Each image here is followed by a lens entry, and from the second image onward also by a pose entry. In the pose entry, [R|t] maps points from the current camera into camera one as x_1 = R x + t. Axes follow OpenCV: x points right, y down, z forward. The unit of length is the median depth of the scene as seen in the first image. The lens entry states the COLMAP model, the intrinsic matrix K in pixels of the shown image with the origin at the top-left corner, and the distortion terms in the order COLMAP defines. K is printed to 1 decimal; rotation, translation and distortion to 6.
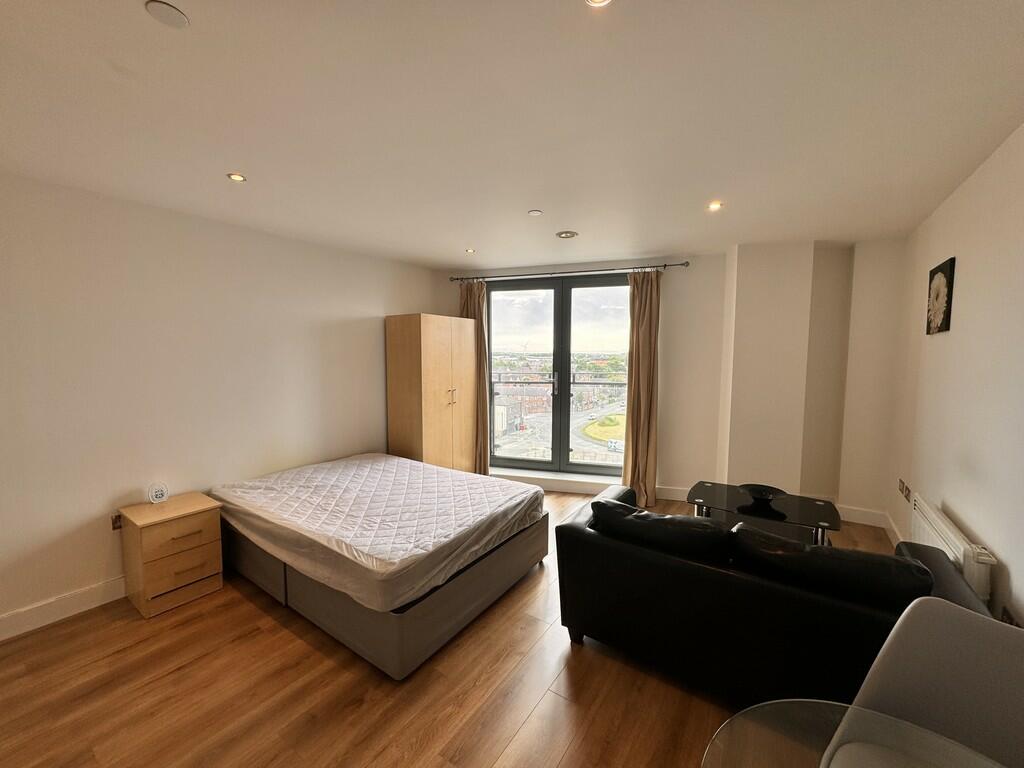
lens RADIAL K [[405.0, 0, 512.0], [0, 405.0, 384.0], [0, 0, 1]] dist [-0.011817, -0.000045]
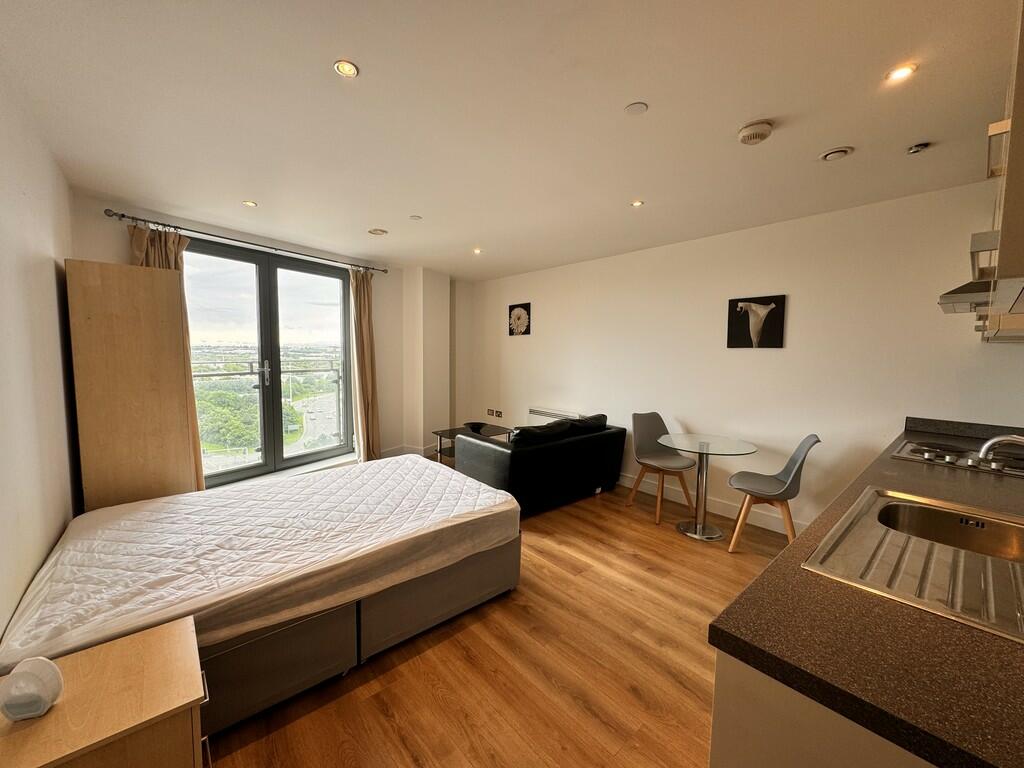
lens RADIAL K [[405.0, 0, 512.0], [0, 405.0, 384.0], [0, 0, 1]] dist [-0.011817, -0.000045]
pose [[0.247922, -0.074366, 0.965922, -0.793700], [0.060157, 0.996307, 0.061264, 0.000848], [-0.966910, 0.042918, 0.251480, 0.345966]]
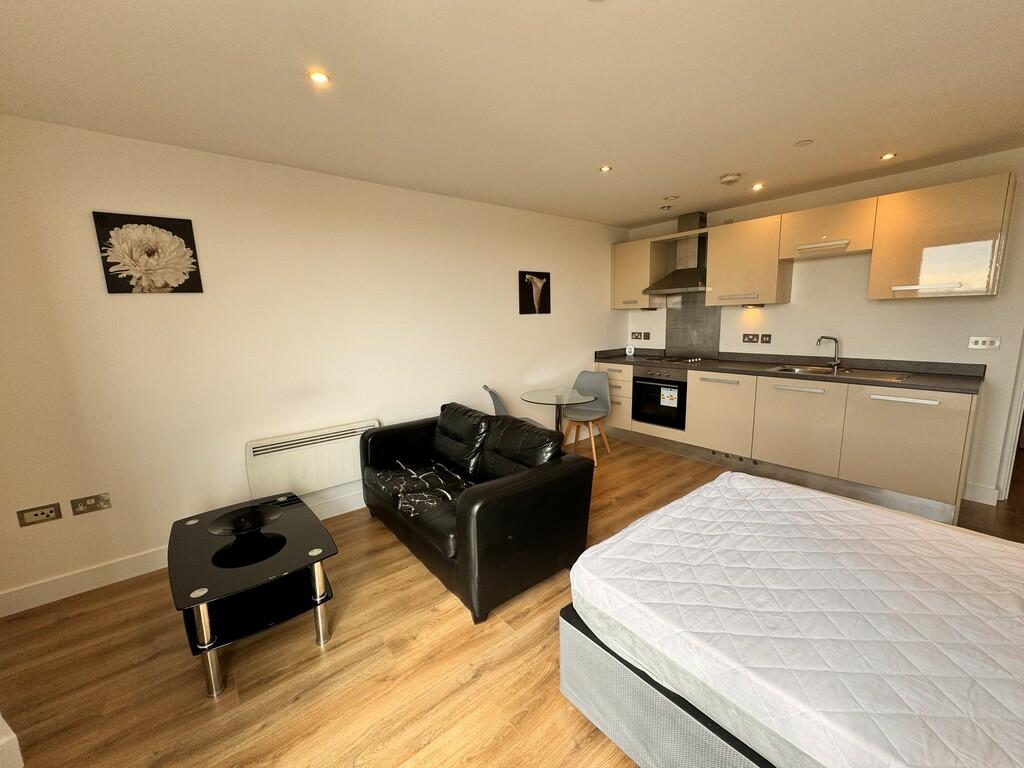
lens RADIAL K [[405.0, 0, 512.0], [0, 405.0, 384.0], [0, 0, 1]] dist [-0.011817, -0.000045]
pose [[-0.960824, -0.017157, 0.276628, 0.012583], [0.049794, 0.971156, 0.233188, -0.070631], [-0.272650, 0.237827, -0.932256, 1.191929]]
